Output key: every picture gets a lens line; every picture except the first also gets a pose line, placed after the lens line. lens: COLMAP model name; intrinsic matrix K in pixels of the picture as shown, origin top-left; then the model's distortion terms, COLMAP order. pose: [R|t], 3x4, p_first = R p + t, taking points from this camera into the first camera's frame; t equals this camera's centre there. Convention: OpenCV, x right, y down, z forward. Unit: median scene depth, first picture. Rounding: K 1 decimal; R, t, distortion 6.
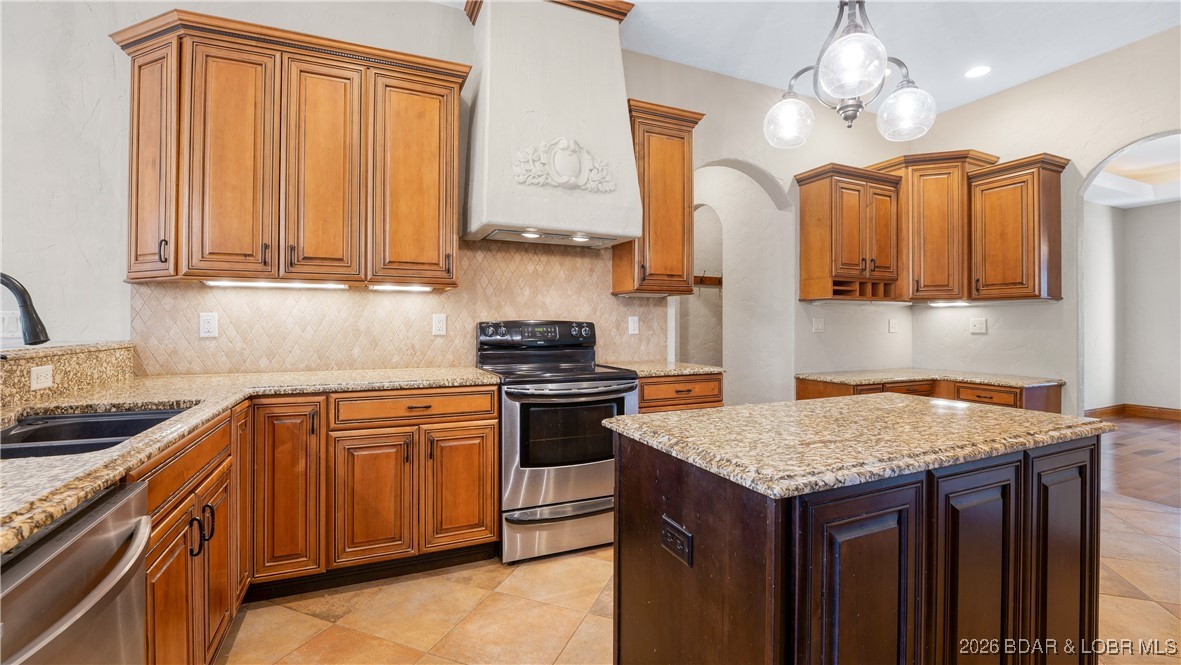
lens RADIAL K [[494.2, 0, 594.4], [0, 494.2, 326.3], [0, 0, 1]] dist [-0.027750, 0.002303]
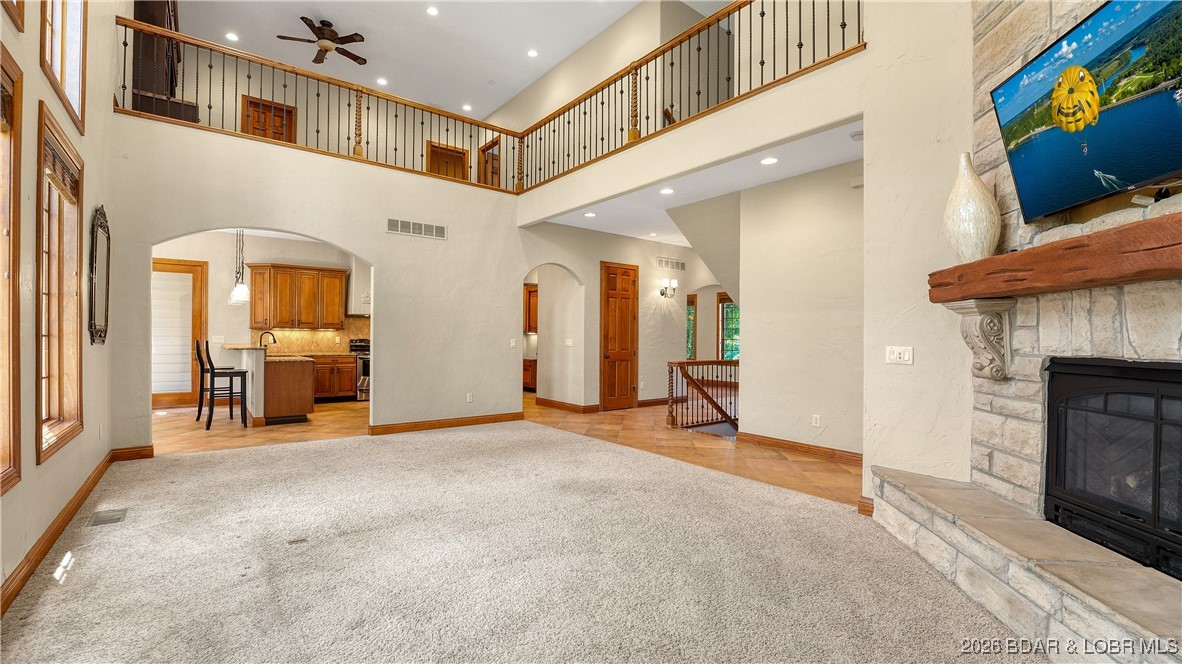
lens RADIAL K [[530.6, 0, 618.0], [0, 530.6, 340.1], [0, 0, 1]] dist [-0.026681, -0.000875]
pose [[0.968930, 0.005258, 0.247280, 0.631421], [-0.005840, 0.999982, 0.001623, -0.019172], [-0.247267, -0.003017, 0.968943, -2.876514]]
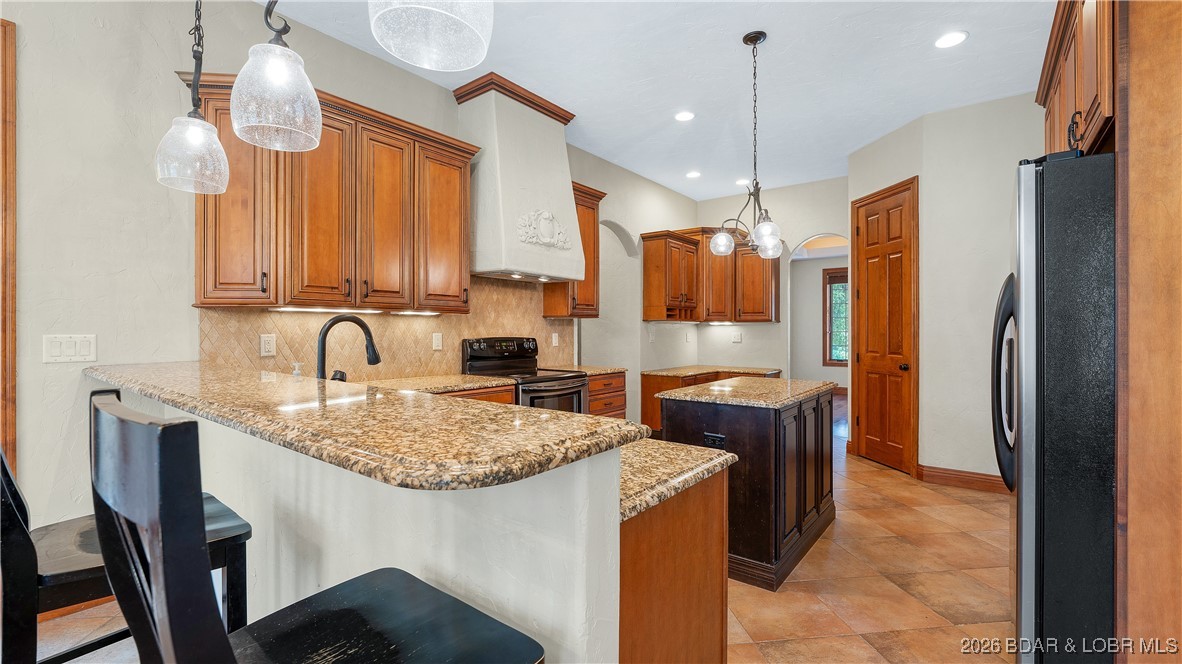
lens RADIAL K [[494.6, 0, 591.3], [0, 494.6, 332.9], [0, 0, 1]] dist [-0.027750, 0.002303]
pose [[0.884249, -0.001289, 0.467015, -0.546106], [0.000155, 0.999997, 0.002466, -0.027847], [-0.467016, -0.002108, 0.884246, -0.291658]]
